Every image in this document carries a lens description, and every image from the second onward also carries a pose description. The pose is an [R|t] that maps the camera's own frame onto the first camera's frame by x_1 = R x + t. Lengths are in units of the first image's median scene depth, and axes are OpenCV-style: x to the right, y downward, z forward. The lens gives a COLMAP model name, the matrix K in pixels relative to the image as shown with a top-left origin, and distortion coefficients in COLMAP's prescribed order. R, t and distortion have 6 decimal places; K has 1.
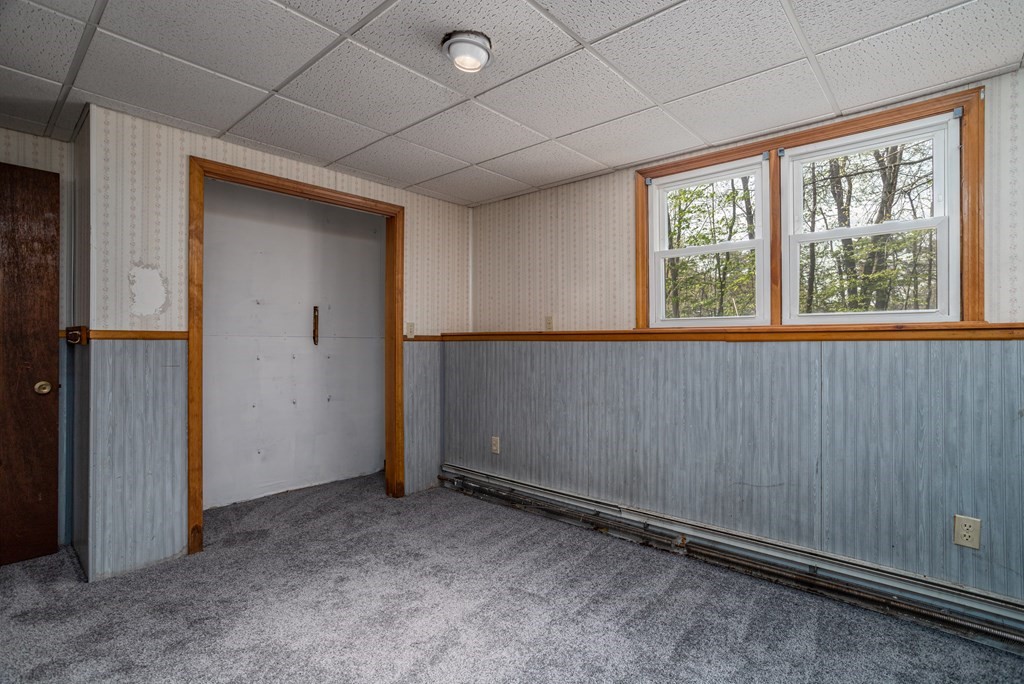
lens RADIAL K [[494.5, 0, 504.8], [0, 494.5, 337.8], [0, 0, 1]] dist [-0.054654, 0.033426]
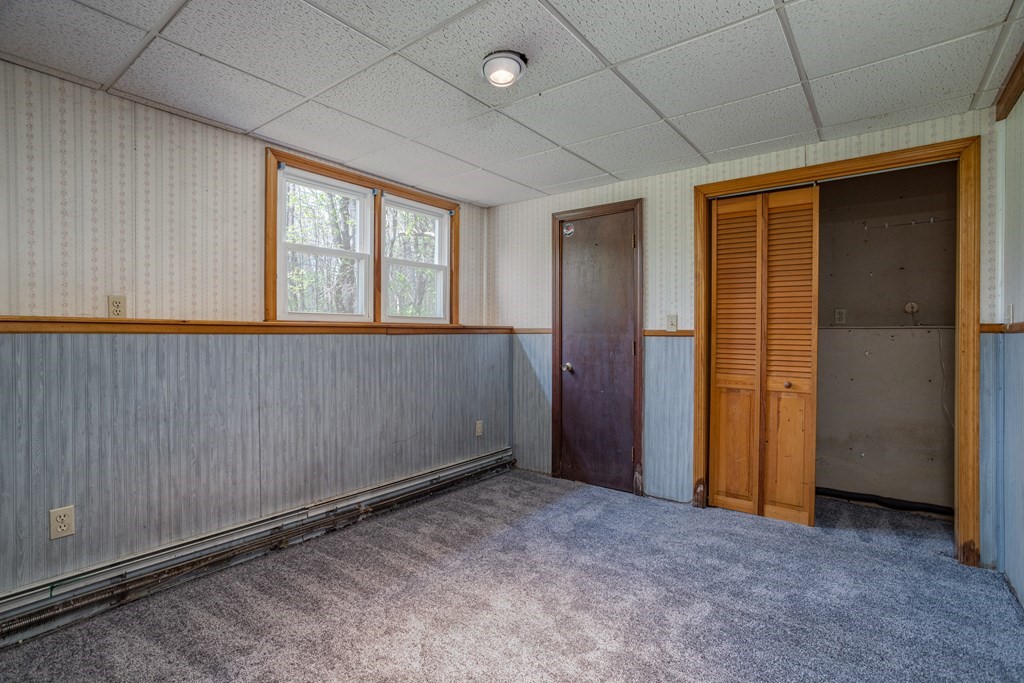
lens RADIAL K [[494.5, 0, 504.8], [0, 494.5, 337.3], [0, 0, 1]] dist [-0.054654, 0.033426]
pose [[-0.060032, -0.005683, 0.998180, -0.727098], [-0.008668, 0.999949, 0.005171, 0.004515], [-0.998159, -0.008342, -0.060078, 0.665852]]
